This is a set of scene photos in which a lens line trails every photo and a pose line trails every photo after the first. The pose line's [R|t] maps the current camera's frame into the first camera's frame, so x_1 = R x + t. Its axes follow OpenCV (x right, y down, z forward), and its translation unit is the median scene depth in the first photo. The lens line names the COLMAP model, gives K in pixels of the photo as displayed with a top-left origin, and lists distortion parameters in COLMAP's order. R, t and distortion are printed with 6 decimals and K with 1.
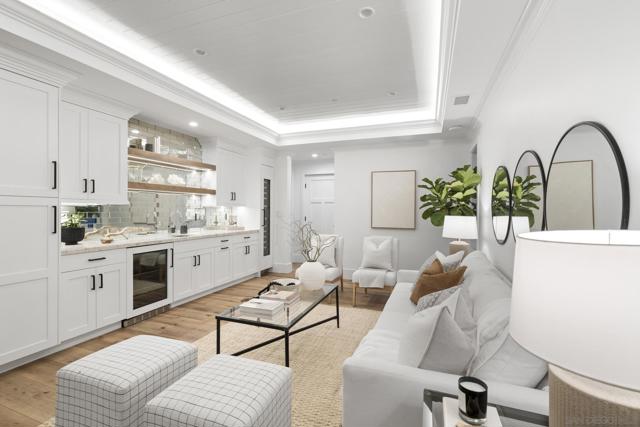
lens RADIAL K [[290.0, 0, 317.6], [0, 290.0, 215.7], [0, 0, 1]] dist [0.002039, -0.000079]
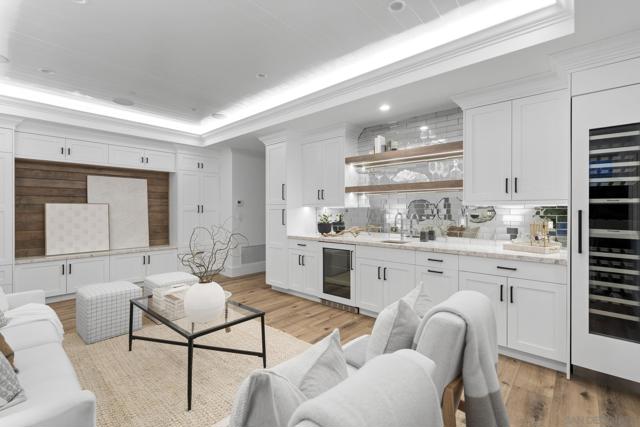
lens RADIAL K [[290.0, 0, 319.5], [0, 290.0, 208.6], [0, 0, 1]] dist [0.002039, -0.000079]
pose [[-0.350710, -0.012668, -0.936398, 0.474294], [-0.020557, 0.999772, -0.005826, -0.021785], [0.936258, 0.017206, -0.350891, 1.276111]]
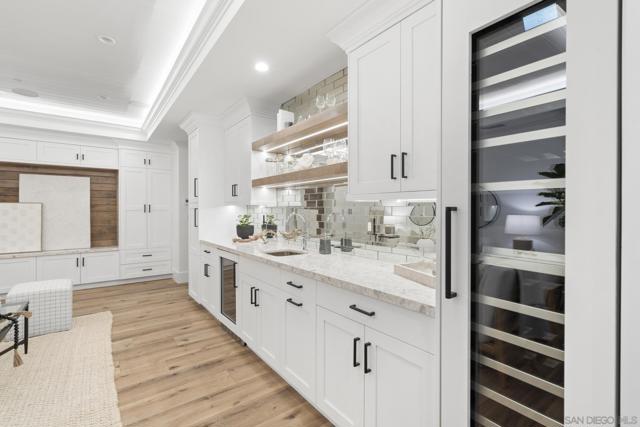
lens RADIAL K [[290.0, 0, 318.3], [0, 290.0, 210.5], [0, 0, 1]] dist [0.002039, -0.000079]
pose [[-0.525314, -0.007205, -0.850878, 0.023596], [-0.020039, 0.999792, 0.003905, -0.028526], [0.850673, 0.019102, -0.525349, 1.616841]]
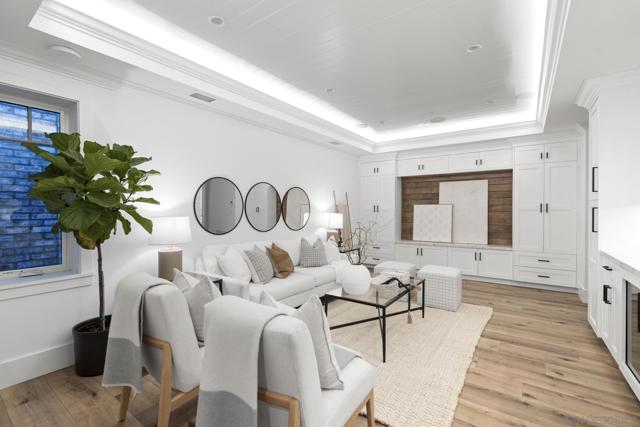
lens RADIAL K [[290.0, 0, 318.7], [0, 290.0, 212.0], [0, 0, 1]] dist [0.002039, -0.000079]
pose [[-0.967904, -0.010221, 0.251111, -0.115453], [-0.003549, 0.999629, 0.027006, -0.029072], [-0.251294, 0.025248, -0.967581, 1.630373]]
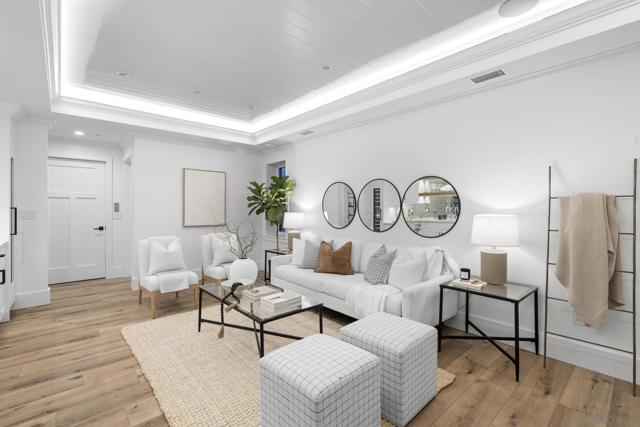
lens RADIAL K [[290.0, 0, 317.1], [0, 290.0, 209.8], [0, 0, 1]] dist [0.002039, -0.000079]
pose [[0.461379, -0.006534, 0.887179, -0.680623], [0.019135, 0.999814, -0.002588, -0.004069], [-0.886997, 0.018170, 0.461418, 0.248107]]
